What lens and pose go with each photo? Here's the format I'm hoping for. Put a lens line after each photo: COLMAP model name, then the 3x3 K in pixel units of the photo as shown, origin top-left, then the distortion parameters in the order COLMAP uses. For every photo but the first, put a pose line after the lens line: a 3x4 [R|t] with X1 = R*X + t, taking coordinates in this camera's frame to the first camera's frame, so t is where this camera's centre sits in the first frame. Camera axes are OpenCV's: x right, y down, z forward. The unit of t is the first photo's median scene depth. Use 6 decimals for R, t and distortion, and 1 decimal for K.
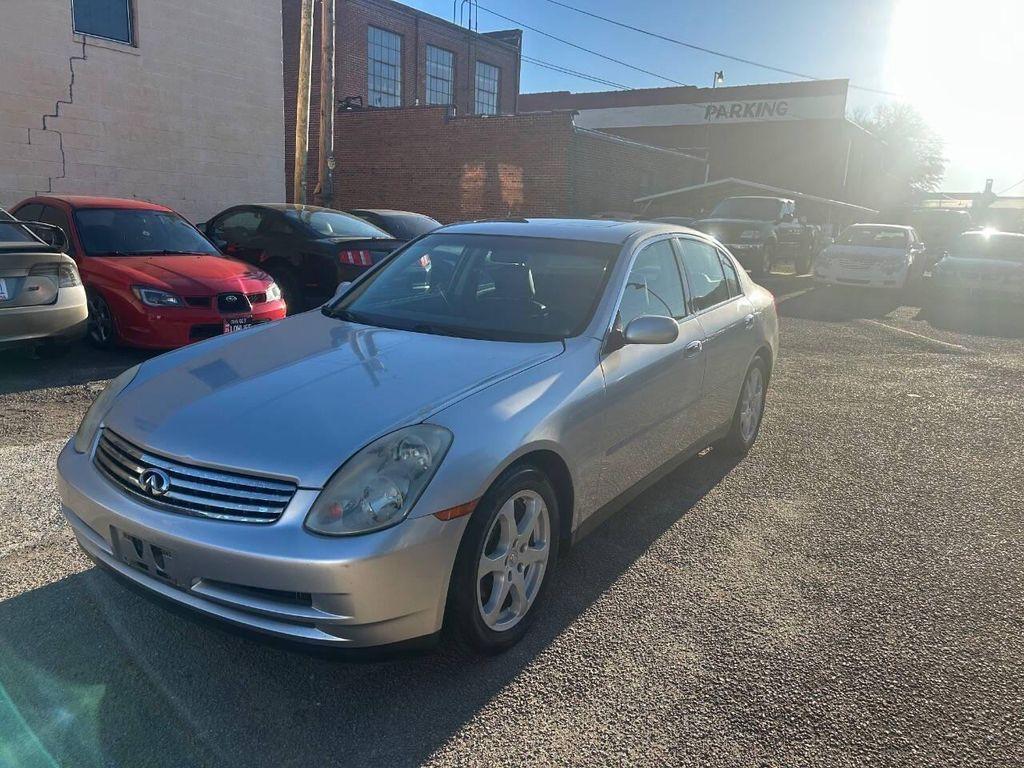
lens RADIAL K [[773.8, 0, 504.8], [0, 773.8, 389.5], [0, 0, 1]] dist [0.034180, -0.022226]
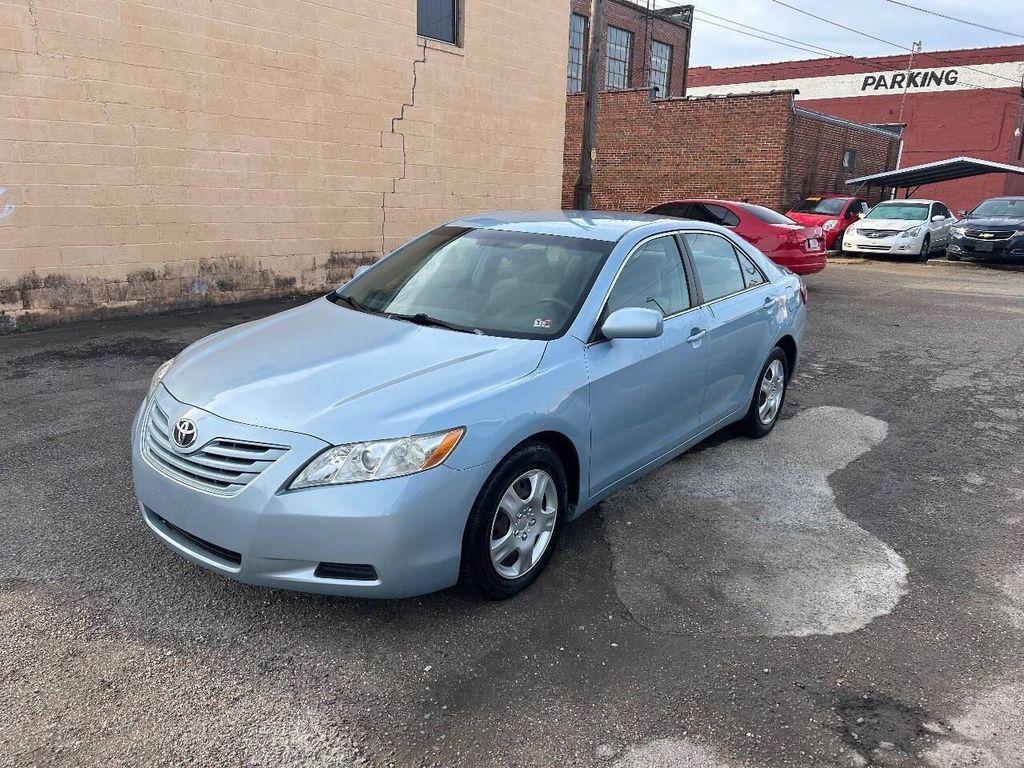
lens RADIAL K [[779.1, 0, 510.8], [0, 779.1, 386.8], [0, 0, 1]] dist [0.051371, -0.049982]
pose [[0.994892, 0.009084, -0.100536, -0.111972], [-0.007066, 0.999767, 0.020411, -0.005972], [0.100698, -0.019596, 0.994724, -0.008754]]
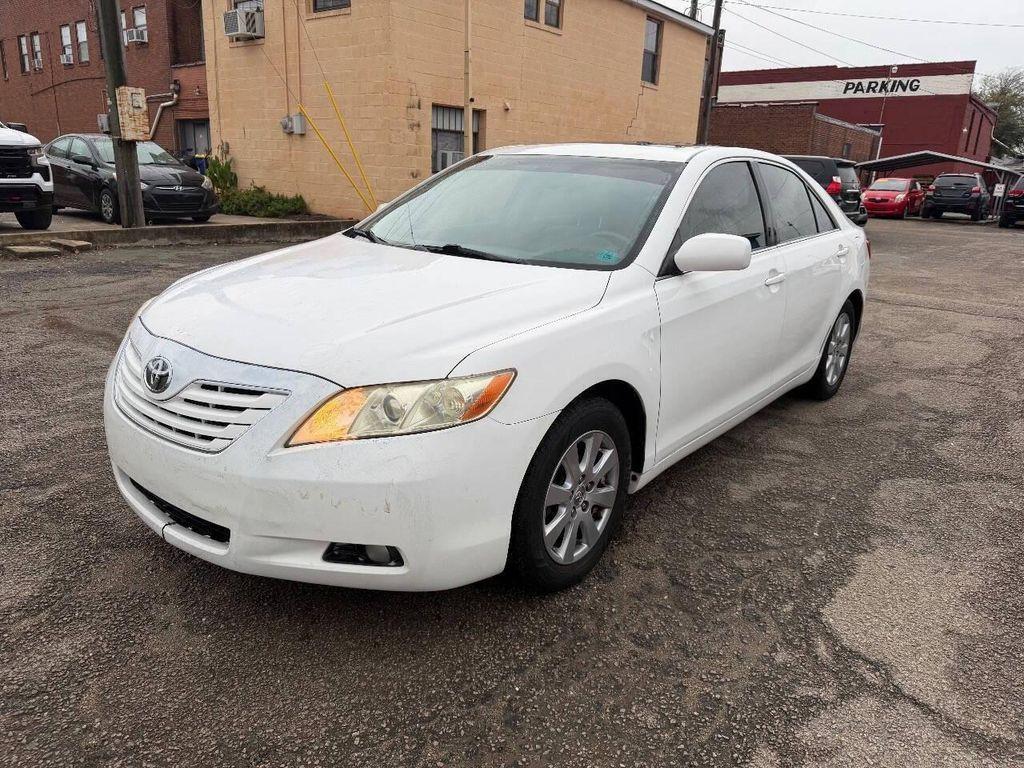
lens RADIAL K [[724.0, 0, 502.5], [0, 724.0, 387.2], [0, 0, 1]] dist [0.016359, -0.020816]
pose [[0.995907, 0.024553, -0.086987, -0.249049], [-0.018977, 0.997746, 0.064358, 0.060007], [0.088371, -0.062444, 0.994128, -0.282735]]
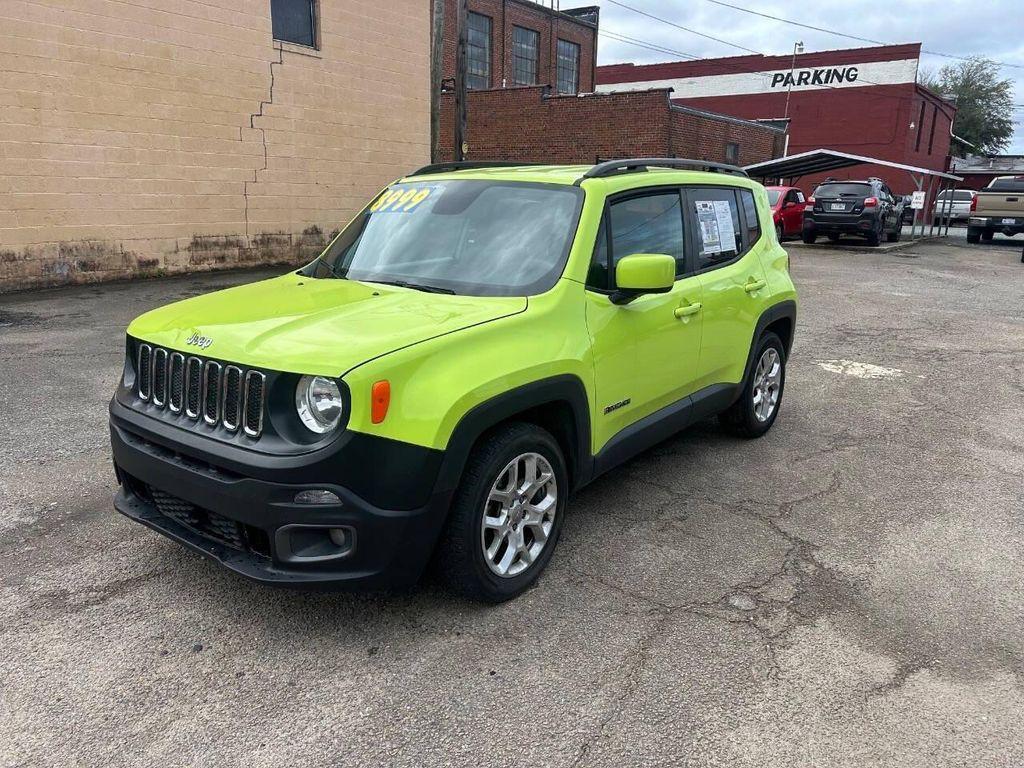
lens RADIAL K [[779.1, 0, 518.5], [0, 779.1, 380.9], [0, 0, 1]] dist [0.051371, -0.049982]
pose [[0.999167, -0.012572, -0.038830, -0.054896], [0.013384, 0.999696, 0.020722, 0.006631], [0.038558, -0.021225, 0.999031, -0.048190]]
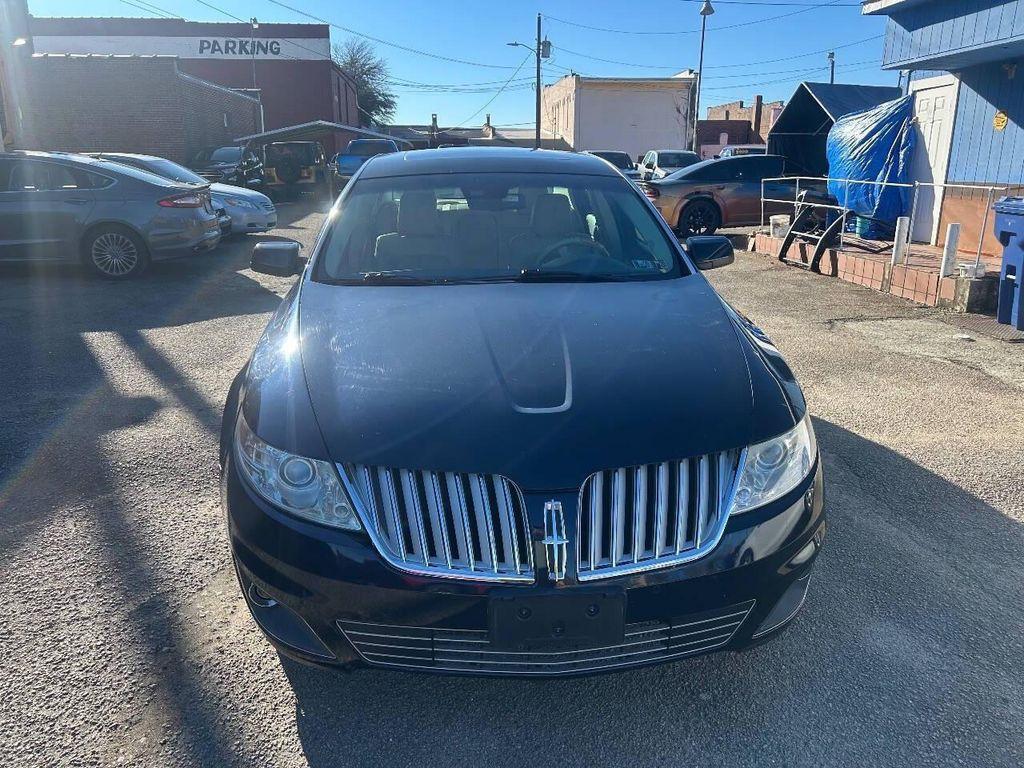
lens RADIAL K [[779.1, 0, 508.6], [0, 779.1, 377.6], [0, 0, 1]] dist [0.051371, -0.049982]
pose [[0.779969, -0.205324, 0.591177, -0.200842], [0.165332, 0.978690, 0.121783, 0.011966], [-0.603585, 0.002753, 0.797294, -0.099835]]
